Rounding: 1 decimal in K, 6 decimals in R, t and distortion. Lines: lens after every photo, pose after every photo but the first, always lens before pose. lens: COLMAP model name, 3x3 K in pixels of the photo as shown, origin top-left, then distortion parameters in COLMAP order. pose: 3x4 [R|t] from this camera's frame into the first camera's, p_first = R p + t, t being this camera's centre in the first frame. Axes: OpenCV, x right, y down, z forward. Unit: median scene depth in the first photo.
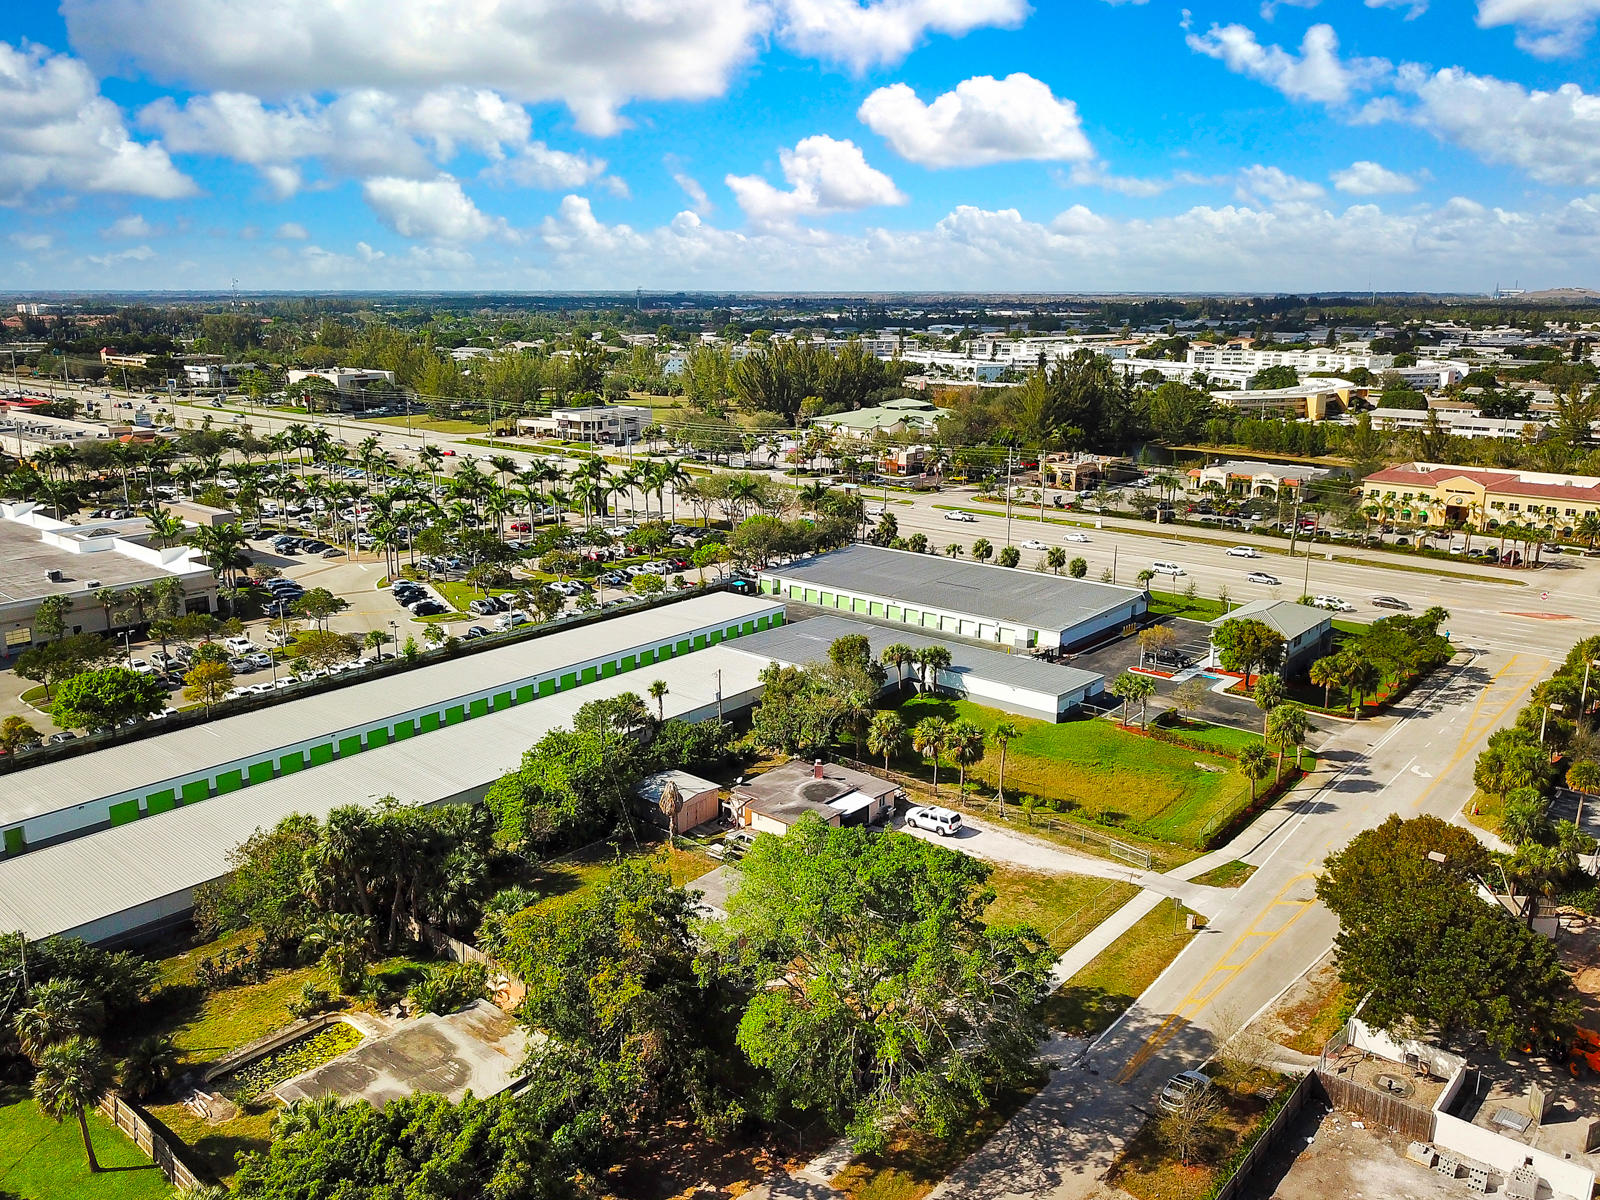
lens RADIAL K [[1244.4, 0, 800.0], [0, 1244.4, 600.0], [0, 0, 1]] dist [0.002919, 0.000793]
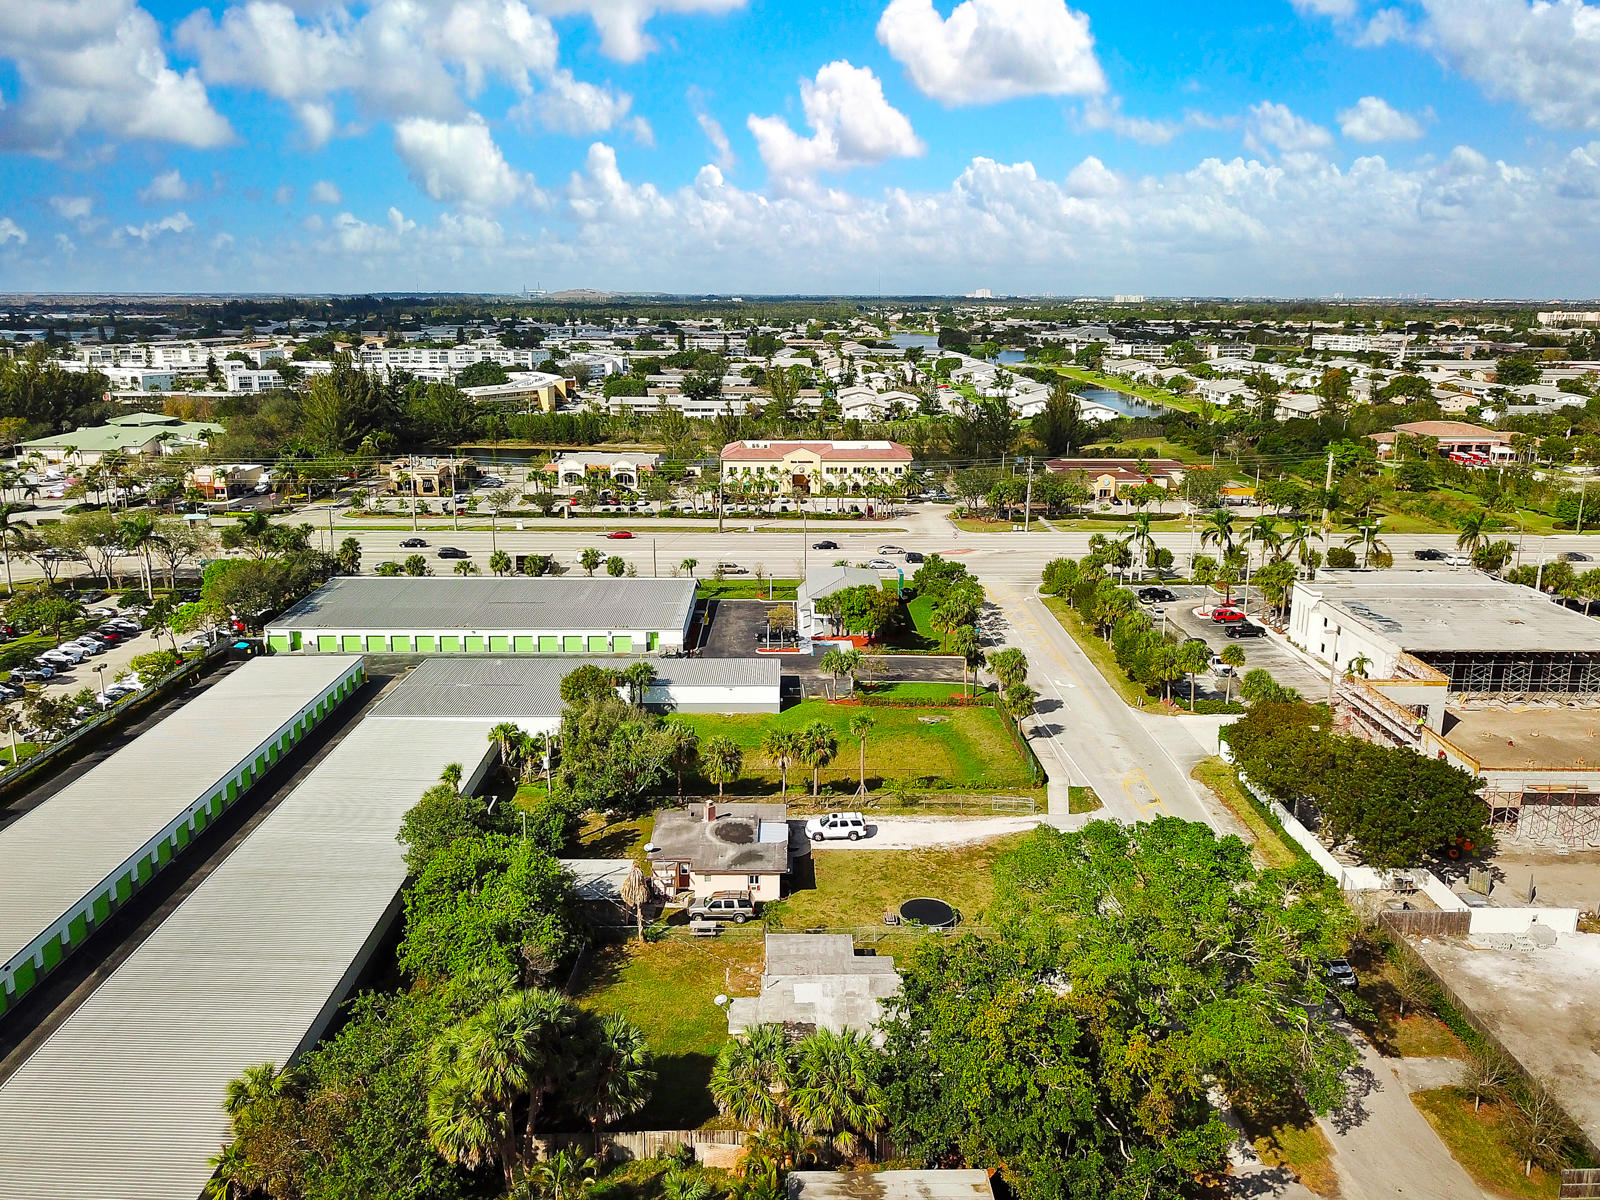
lens RADIAL K [[1206.2, 0, 800.0], [0, 1206.2, 600.0], [0, 0, 1]] dist [0.006819, -0.005784]
pose [[0.755608, -0.156812, 0.635977, -0.335073], [0.153025, 0.986314, 0.061384, -0.042785], [-0.636899, 0.050938, 0.769263, 0.189913]]
